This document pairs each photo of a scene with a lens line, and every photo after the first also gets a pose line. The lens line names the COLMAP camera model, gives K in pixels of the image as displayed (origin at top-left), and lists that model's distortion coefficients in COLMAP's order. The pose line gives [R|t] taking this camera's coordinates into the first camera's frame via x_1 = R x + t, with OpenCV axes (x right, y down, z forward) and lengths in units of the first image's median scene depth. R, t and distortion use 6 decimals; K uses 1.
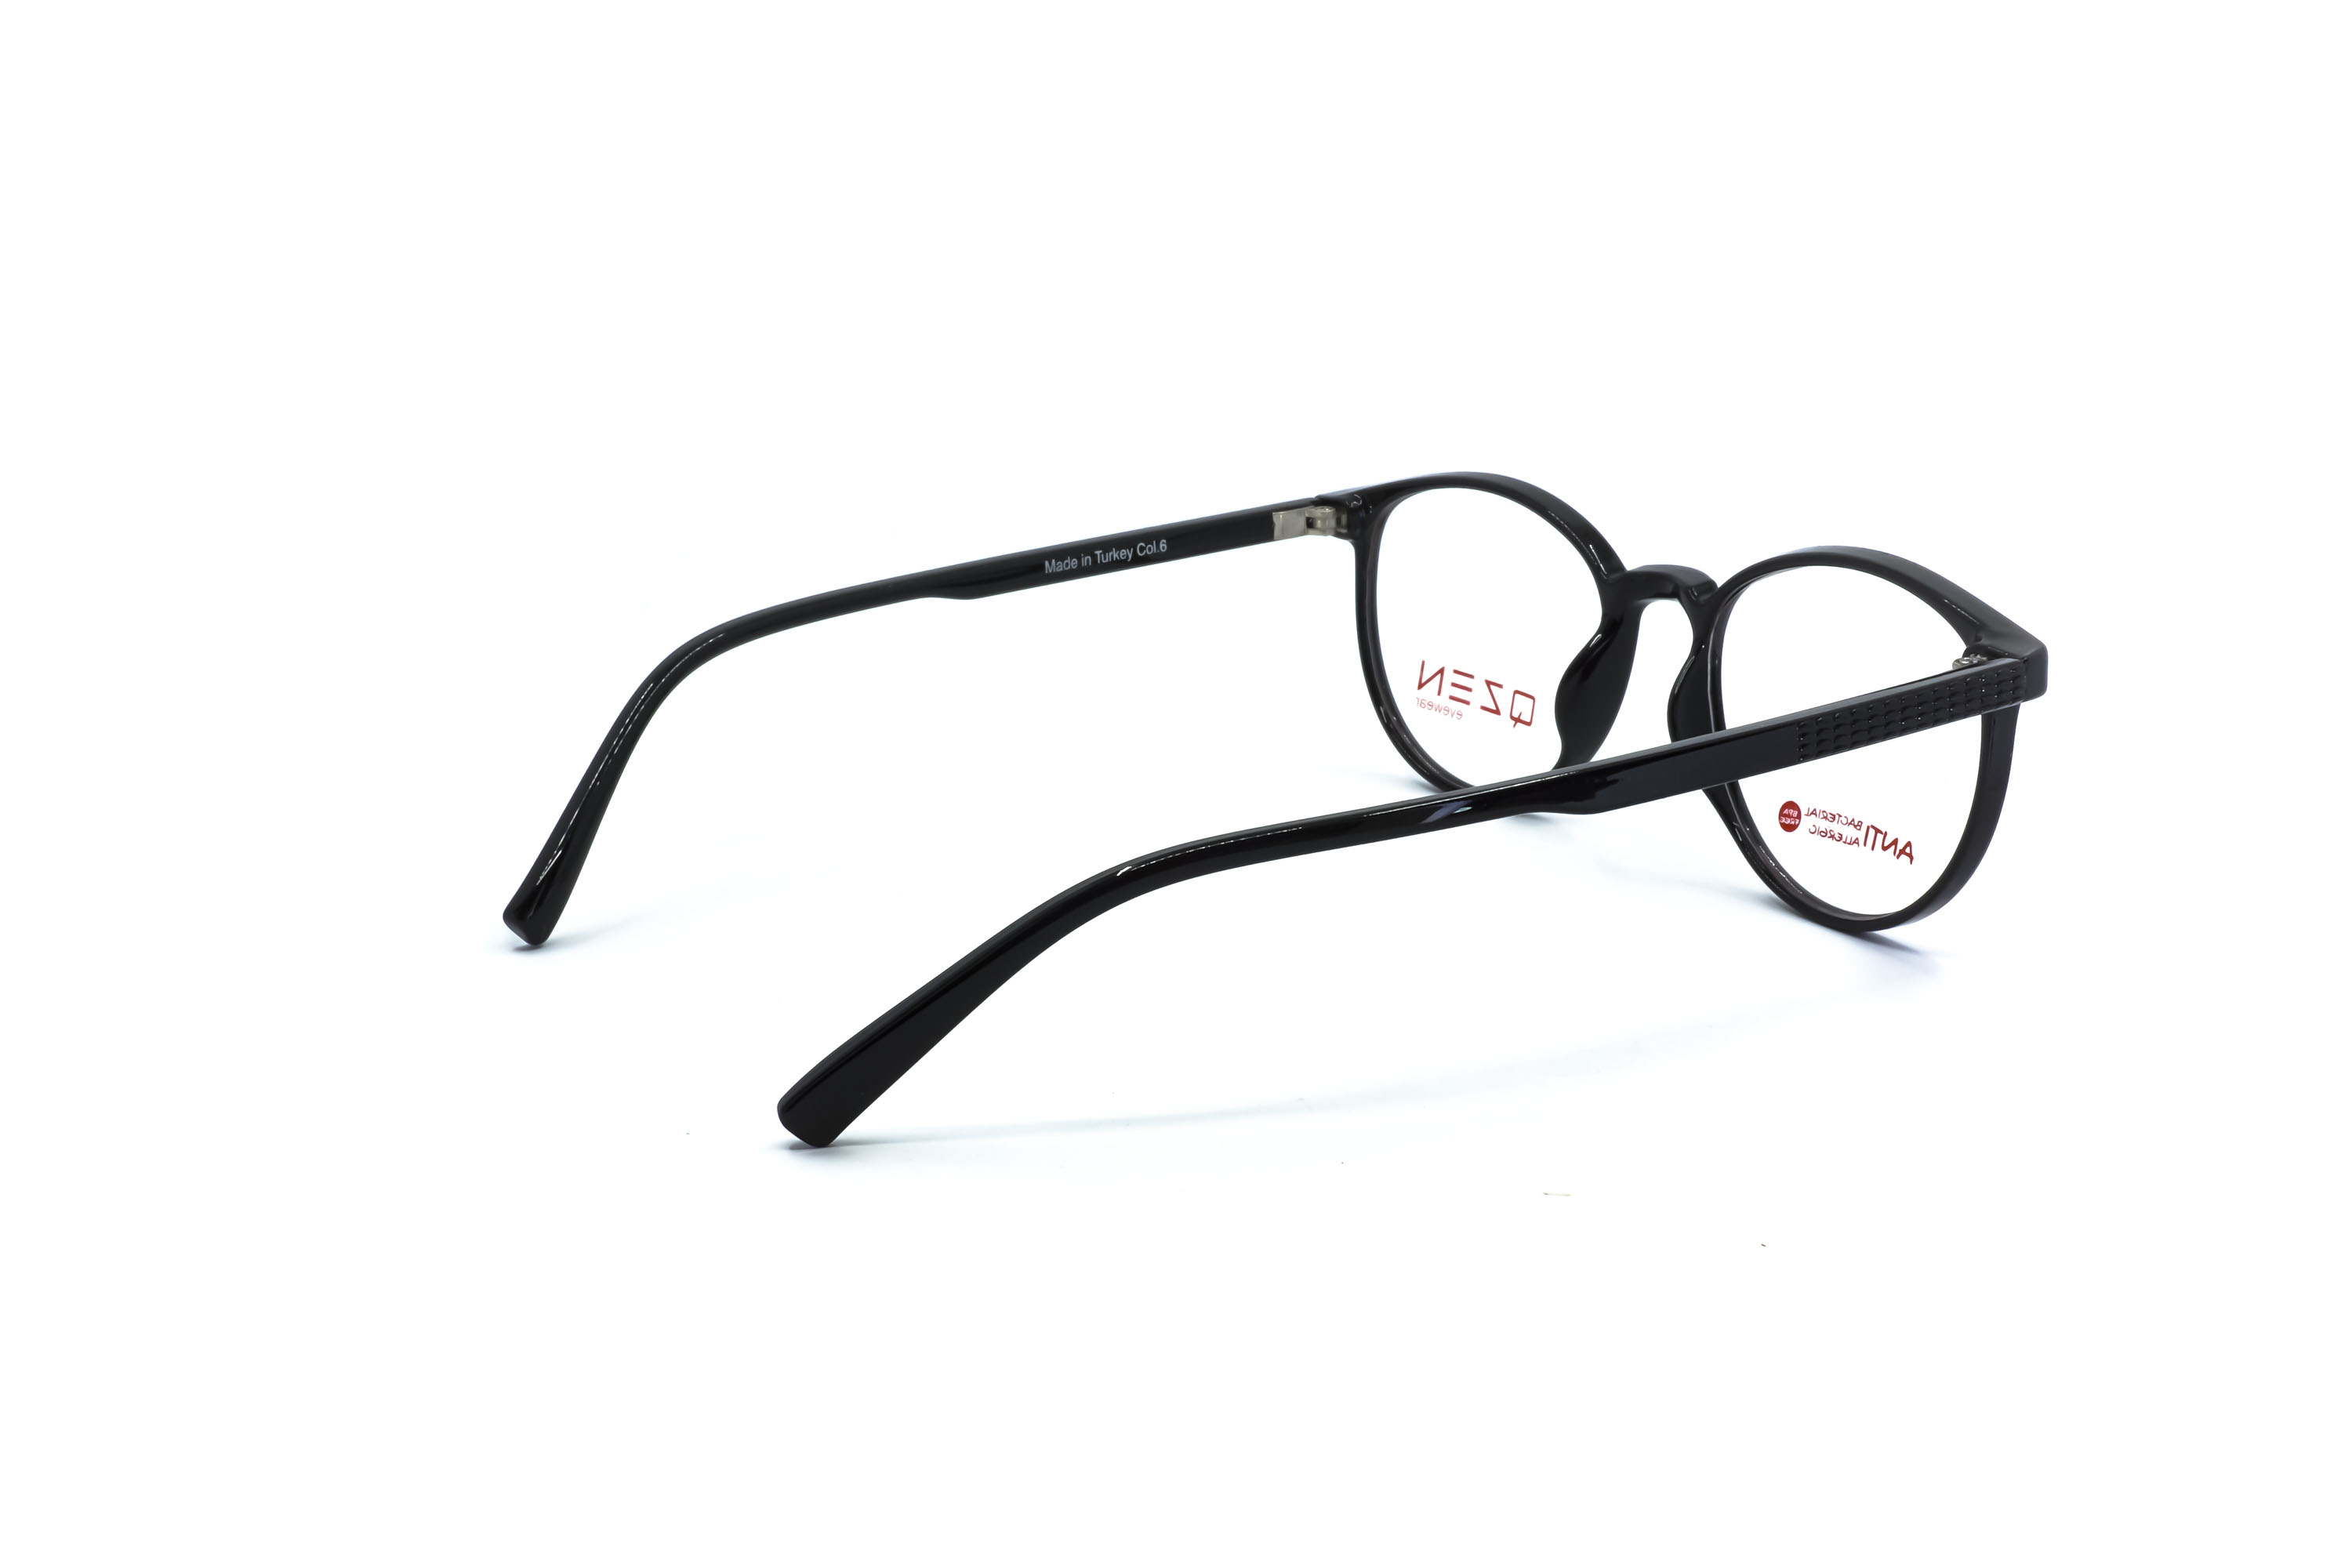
lens RADIAL K [[3024.2, 0, 1176.0], [0, 3024.2, 784.0], [0, 0, 1]] dist [0.033959, -0.006725]
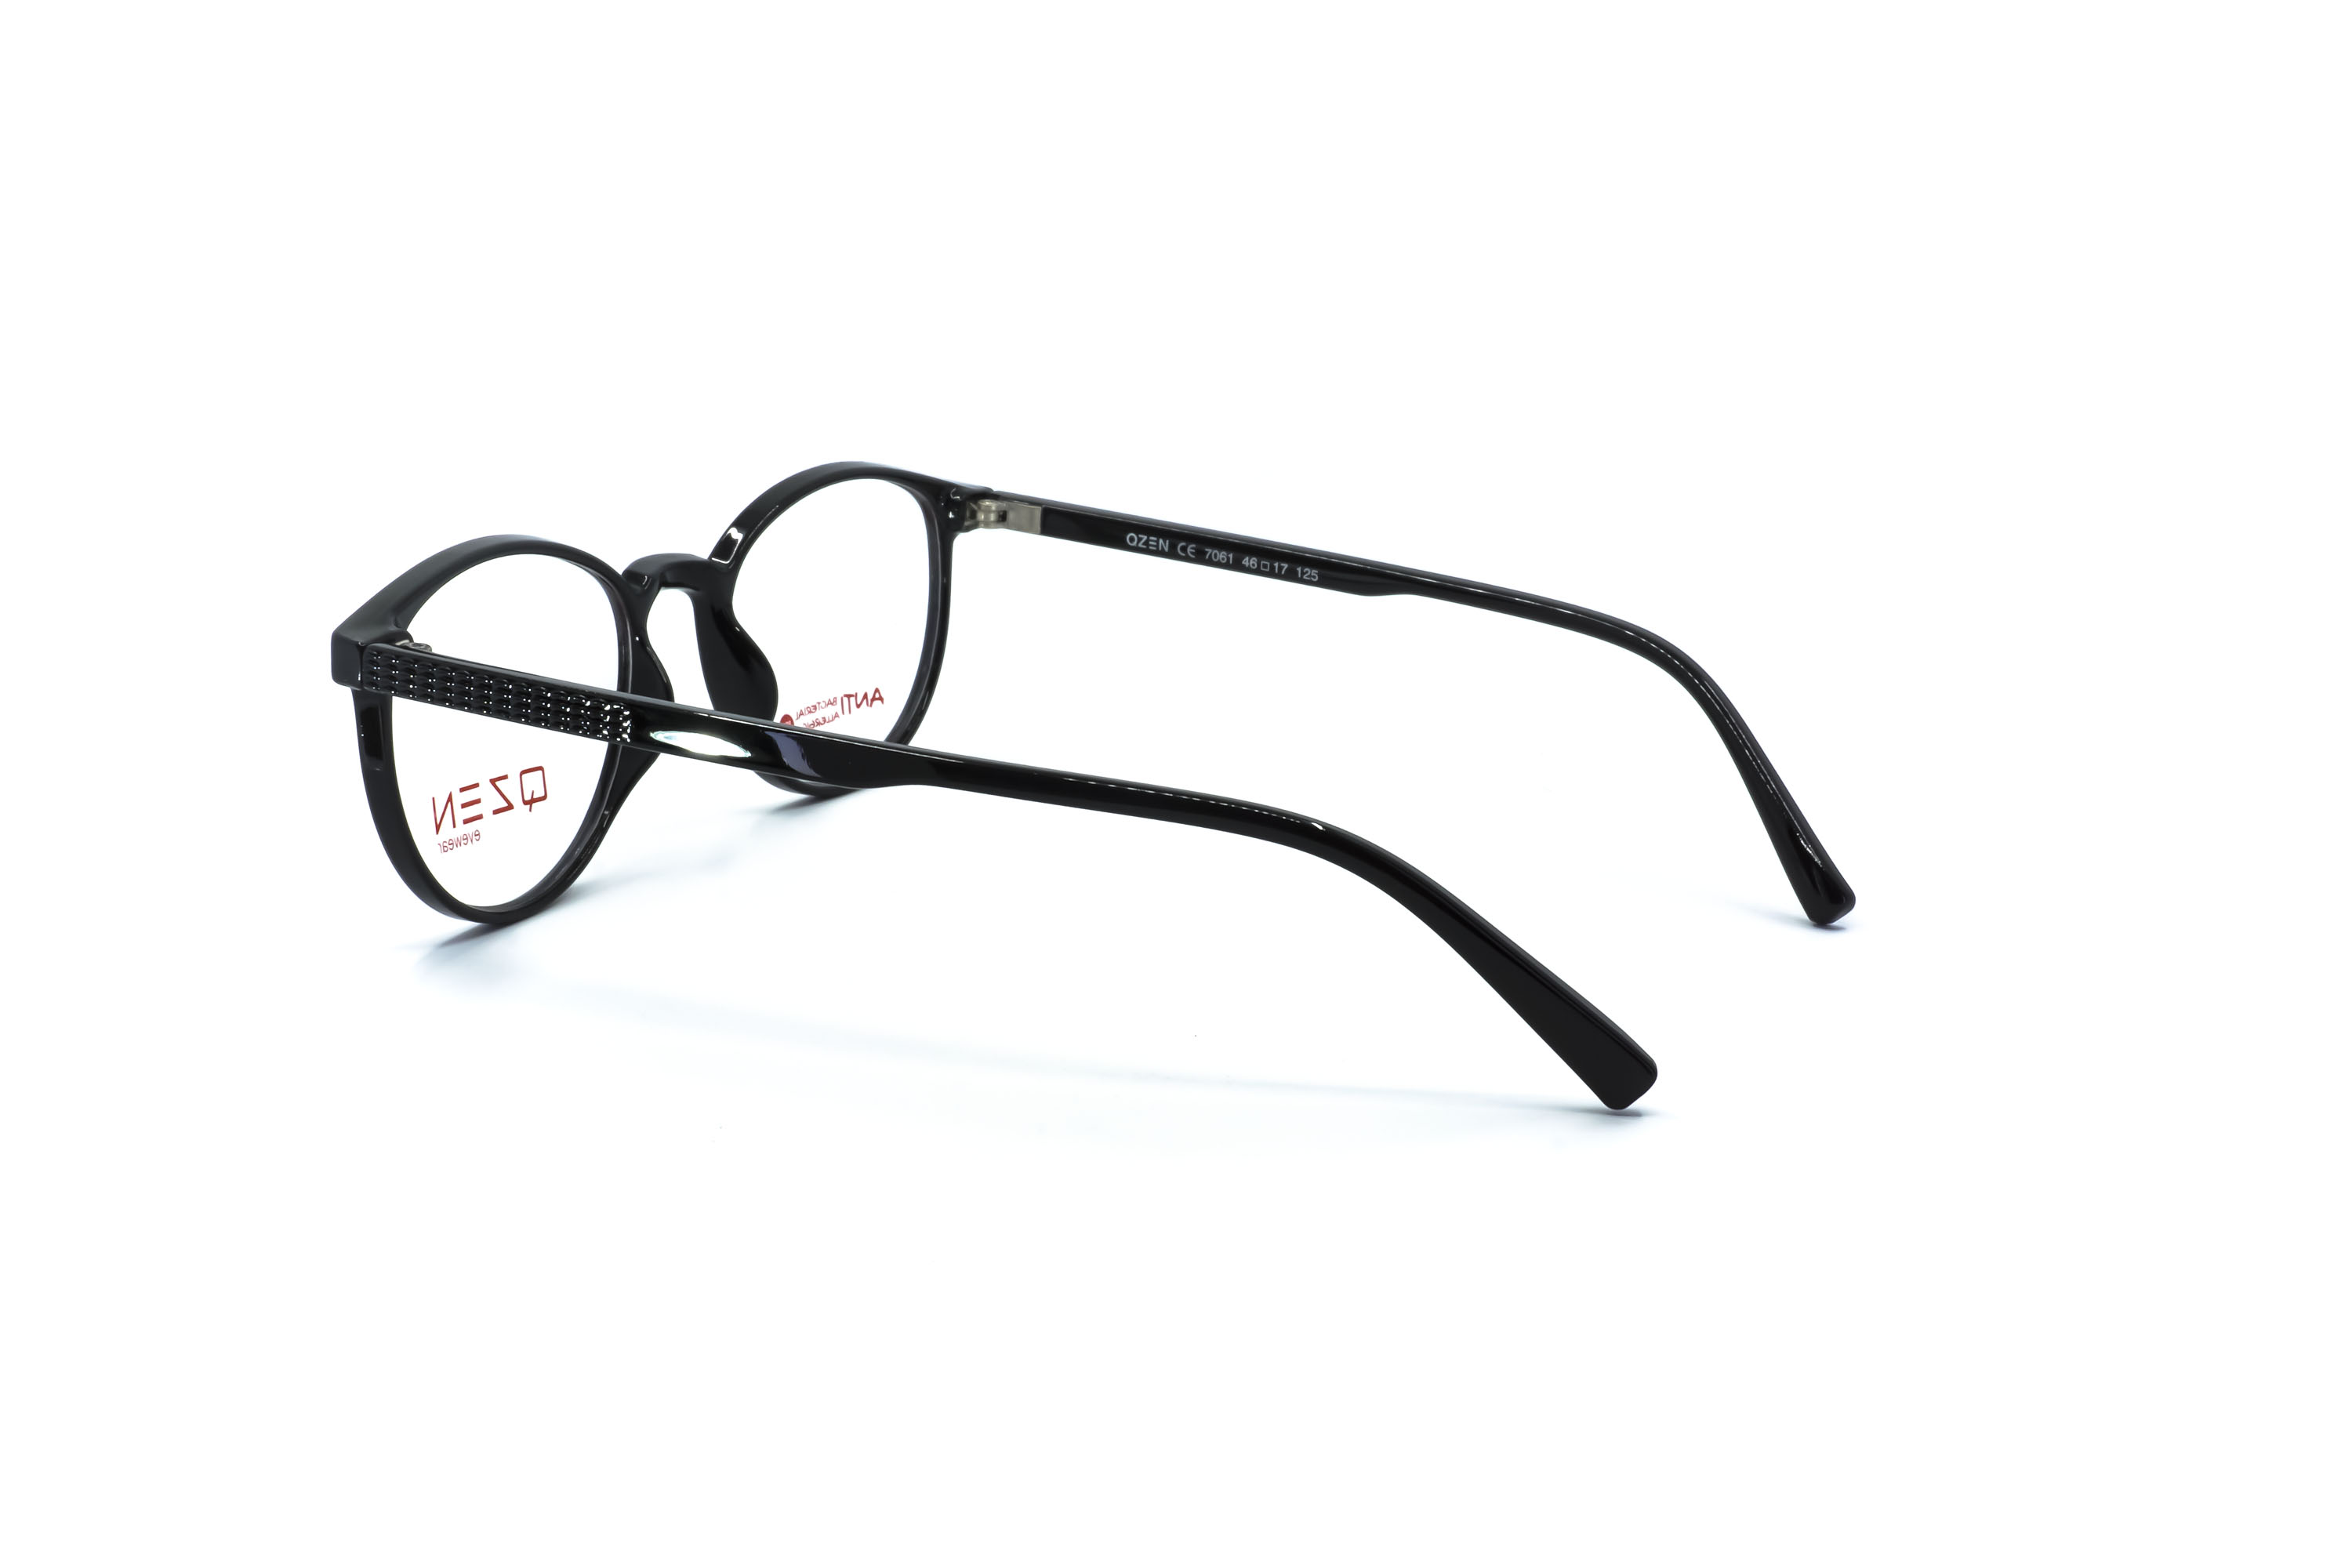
lens RADIAL K [[3024.2, 0, 1176.0], [0, 3024.2, 784.0], [0, 0, 1]] dist [0.033959, -0.006725]
pose [[-0.507836, -0.234900, 0.828809, -0.733737], [0.178747, 0.912433, 0.368124, -0.326960], [-0.842705, 0.335094, -0.421379, 1.255629]]
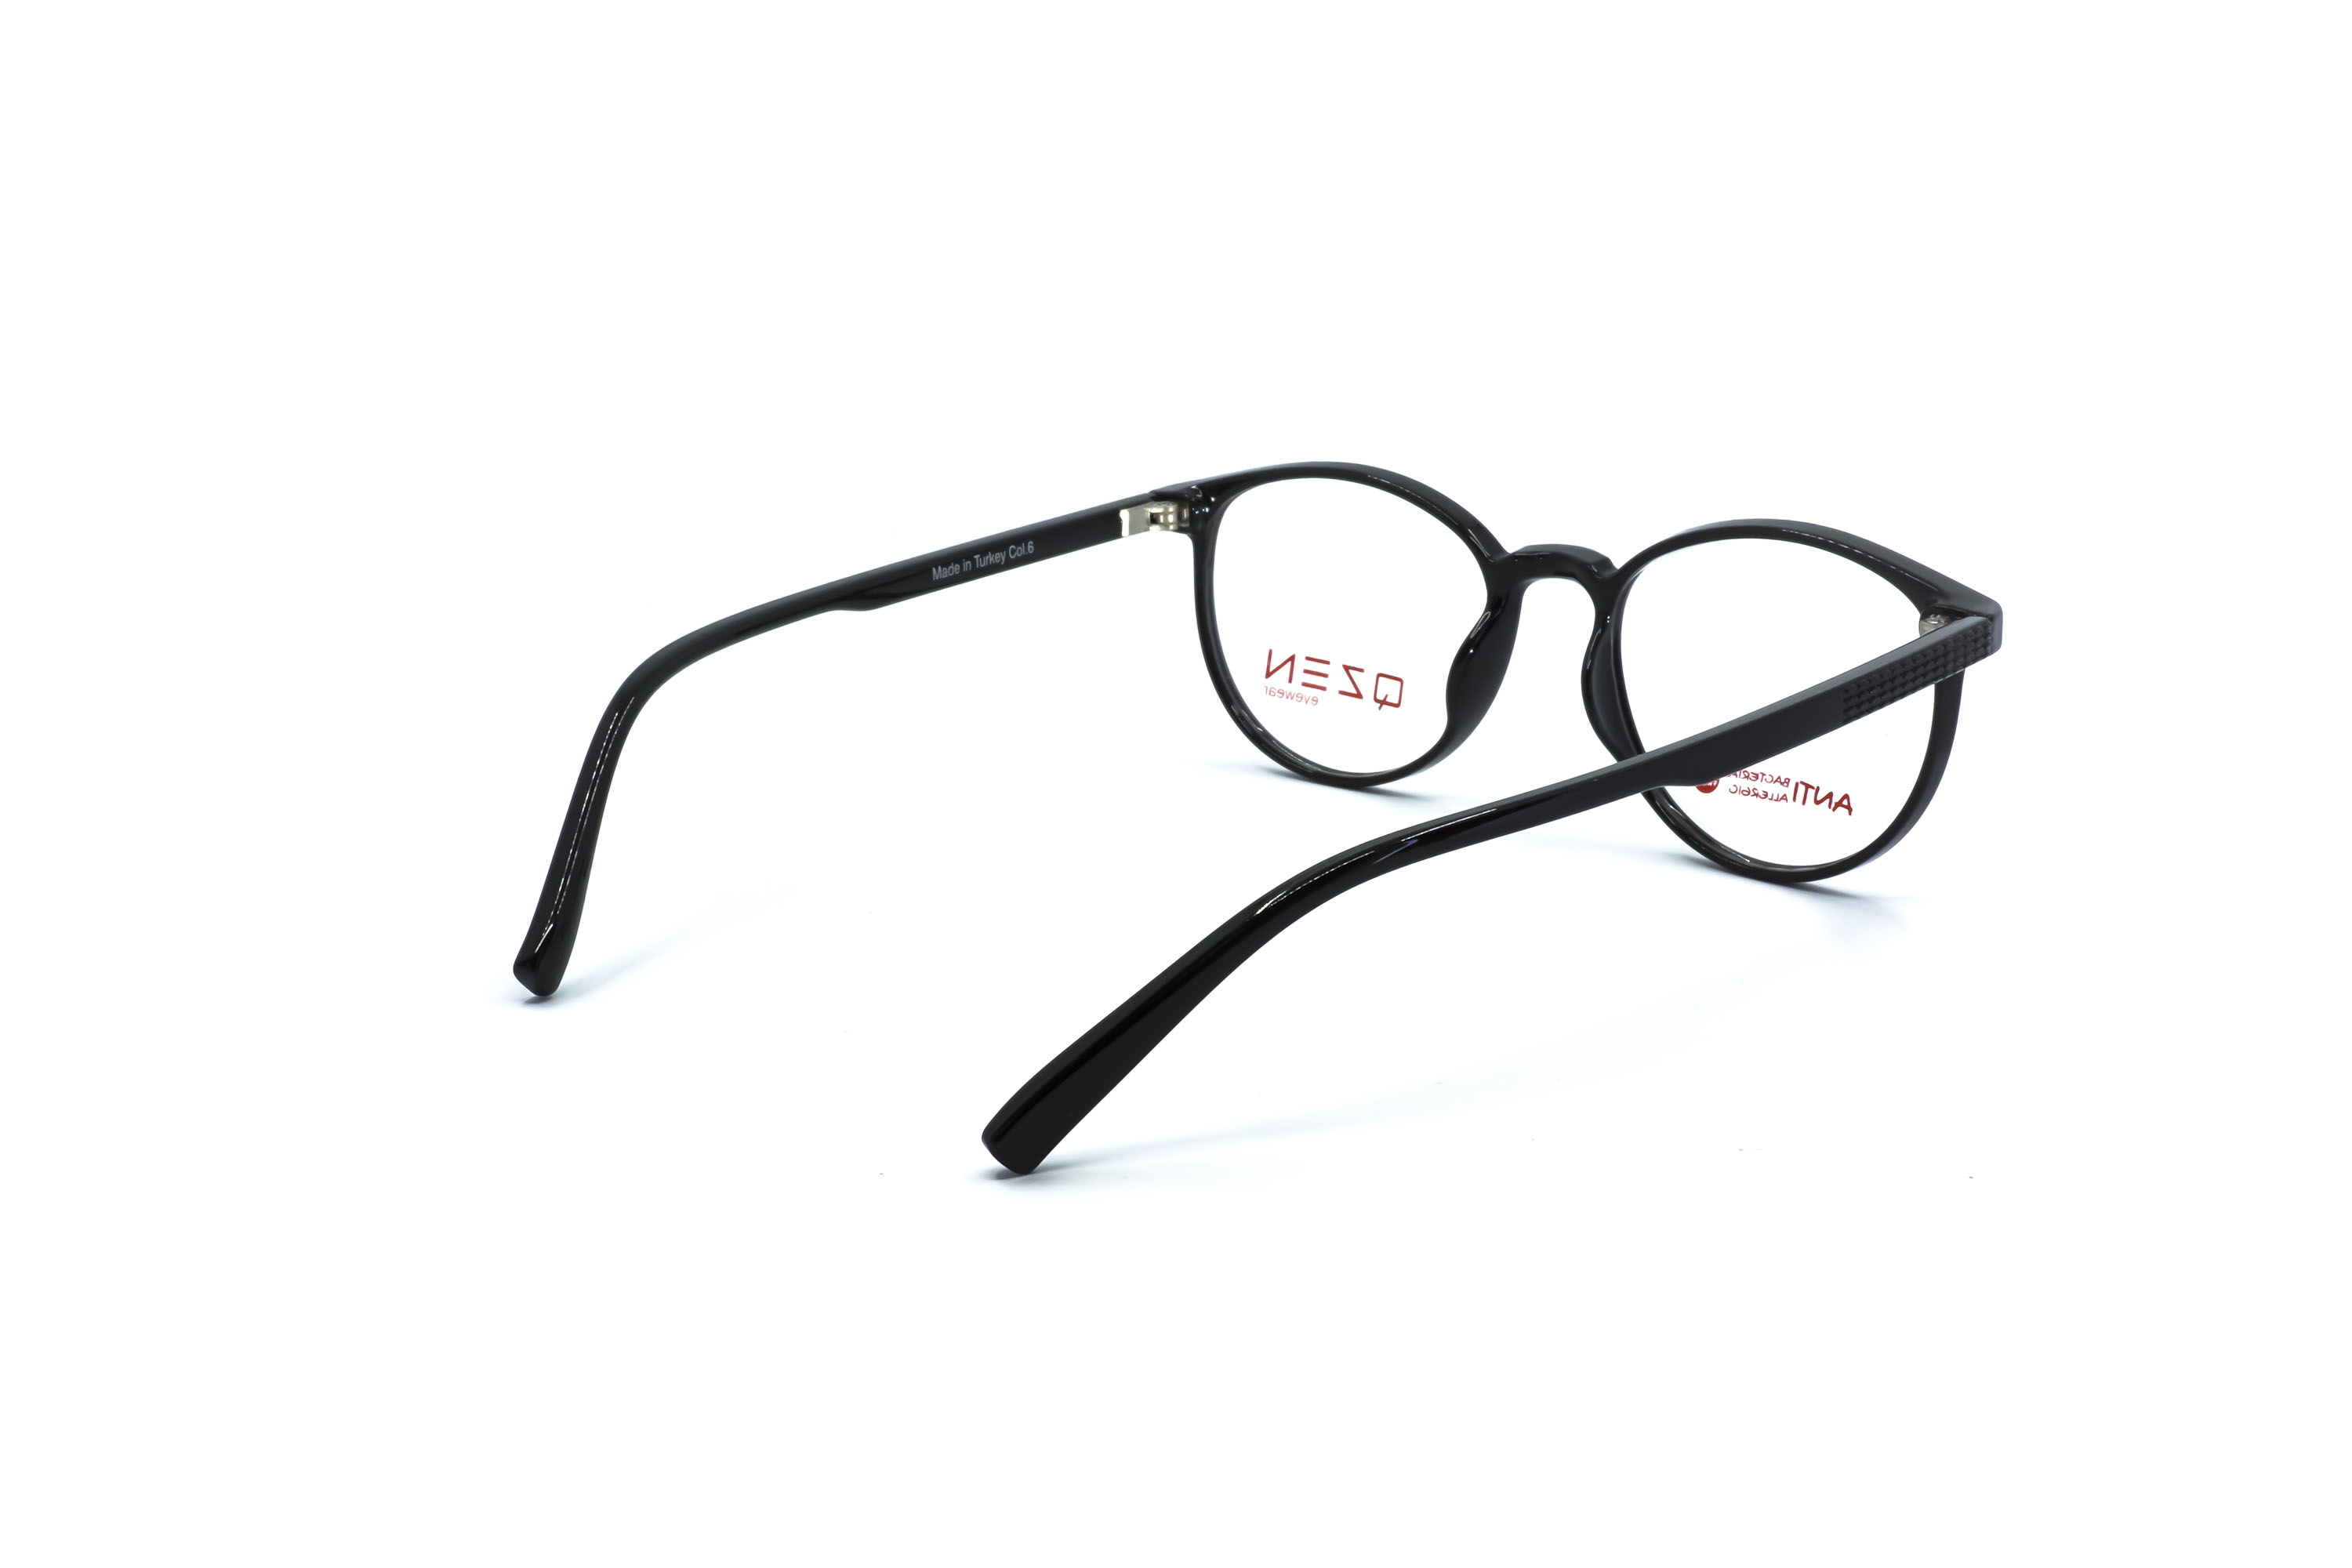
lens RADIAL K [[3024.2, 0, 1176.0], [0, 3024.2, 784.0], [0, 0, 1]] dist [0.033959, -0.006725]
pose [[0.963837, -0.063144, 0.258905, -0.230499], [0.061995, 0.997997, 0.012608, -0.011206], [-0.259182, 0.003899, 0.965821, 0.028070]]
